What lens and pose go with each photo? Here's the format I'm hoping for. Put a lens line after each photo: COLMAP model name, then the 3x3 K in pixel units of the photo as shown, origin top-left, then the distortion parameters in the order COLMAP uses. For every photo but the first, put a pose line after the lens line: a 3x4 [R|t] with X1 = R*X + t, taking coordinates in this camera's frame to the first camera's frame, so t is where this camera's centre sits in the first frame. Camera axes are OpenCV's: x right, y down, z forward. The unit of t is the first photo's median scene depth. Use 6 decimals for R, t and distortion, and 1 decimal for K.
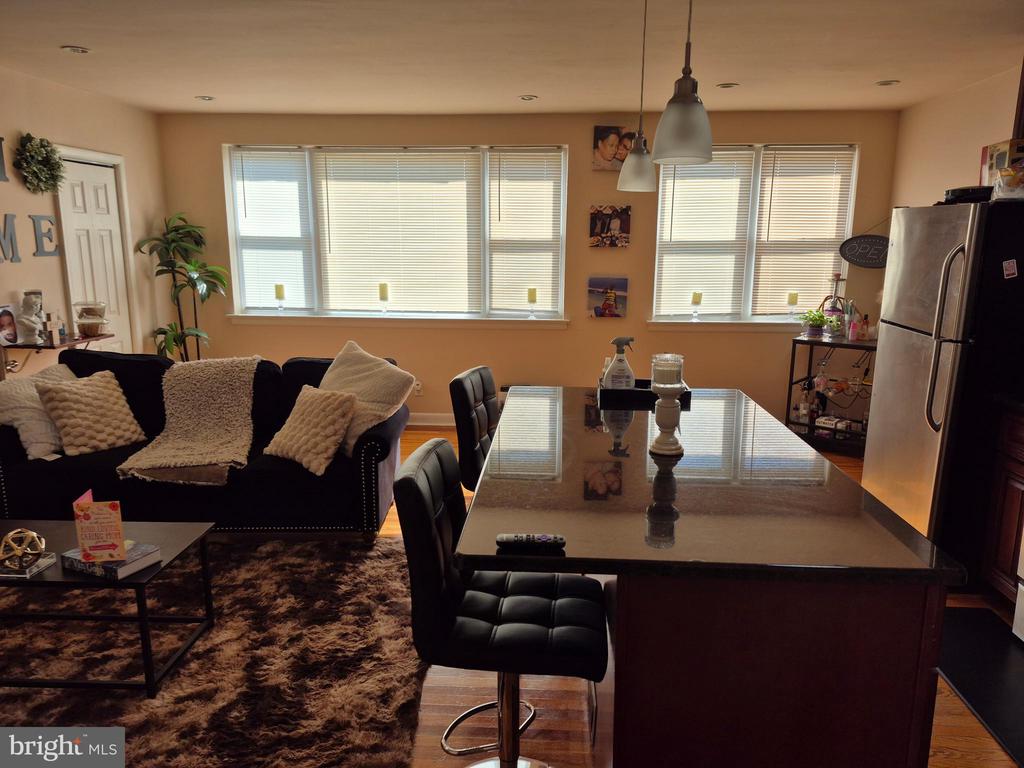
lens RADIAL K [[713.2, 0, 512.8], [0, 713.2, 385.4], [0, 0, 1]] dist [0.065363, -0.061085]
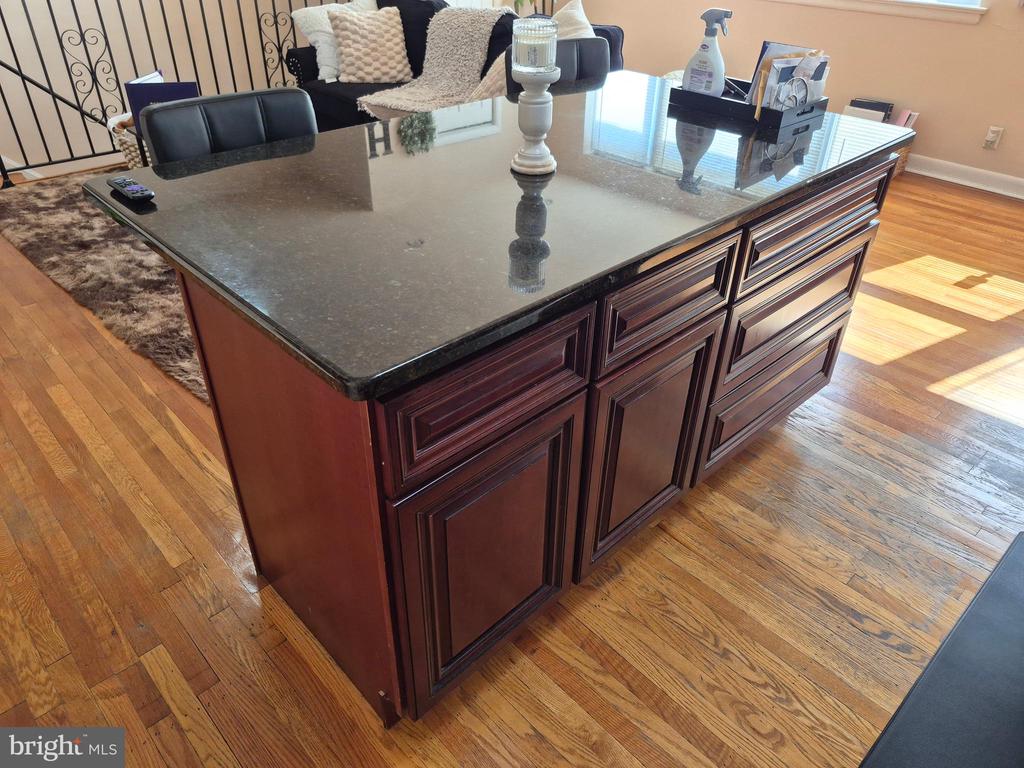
lens RADIAL K [[713.2, 0, 511.5], [0, 713.2, 376.7], [0, 0, 1]] dist [0.065363, -0.061085]
pose [[0.731460, 0.389470, -0.559713, 0.422970], [-0.146055, 0.891270, 0.429309, -0.018511], [0.666059, -0.232273, 0.708812, 0.241886]]
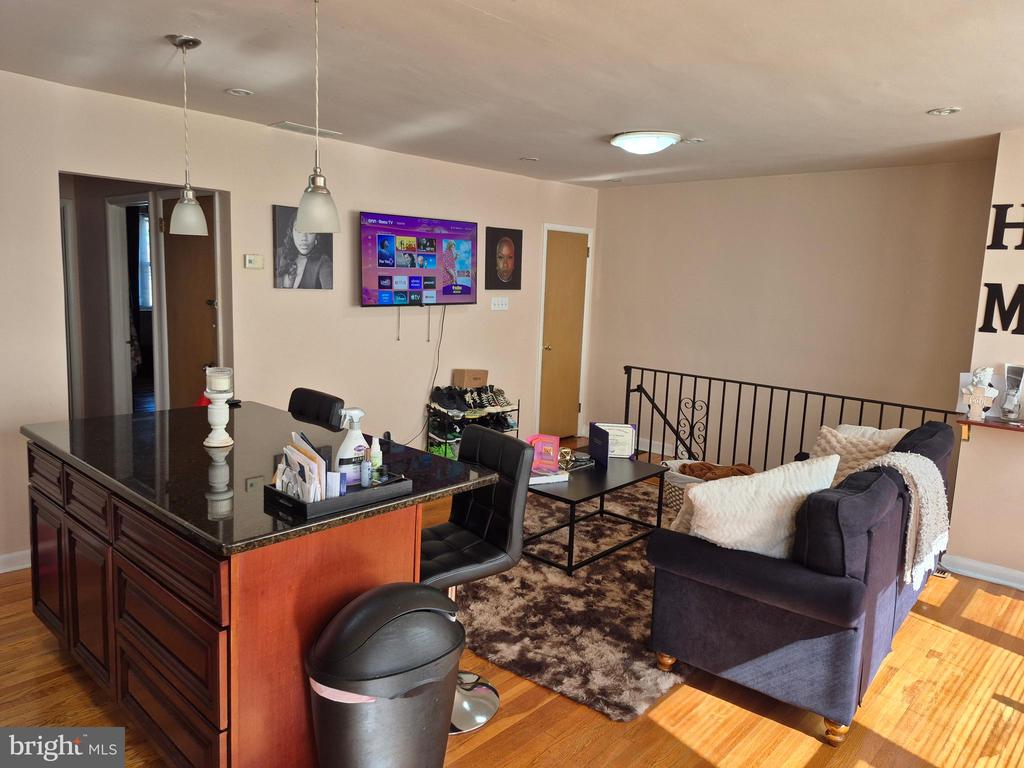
lens RADIAL K [[713.2, 0, 521.1], [0, 713.2, 368.9], [0, 0, 1]] dist [0.065363, -0.061085]
pose [[-0.630721, 0.068380, -0.772991, 0.522102], [-0.192795, 0.951070, 0.241444, -0.272790], [0.751679, 0.301312, -0.586677, 1.286738]]
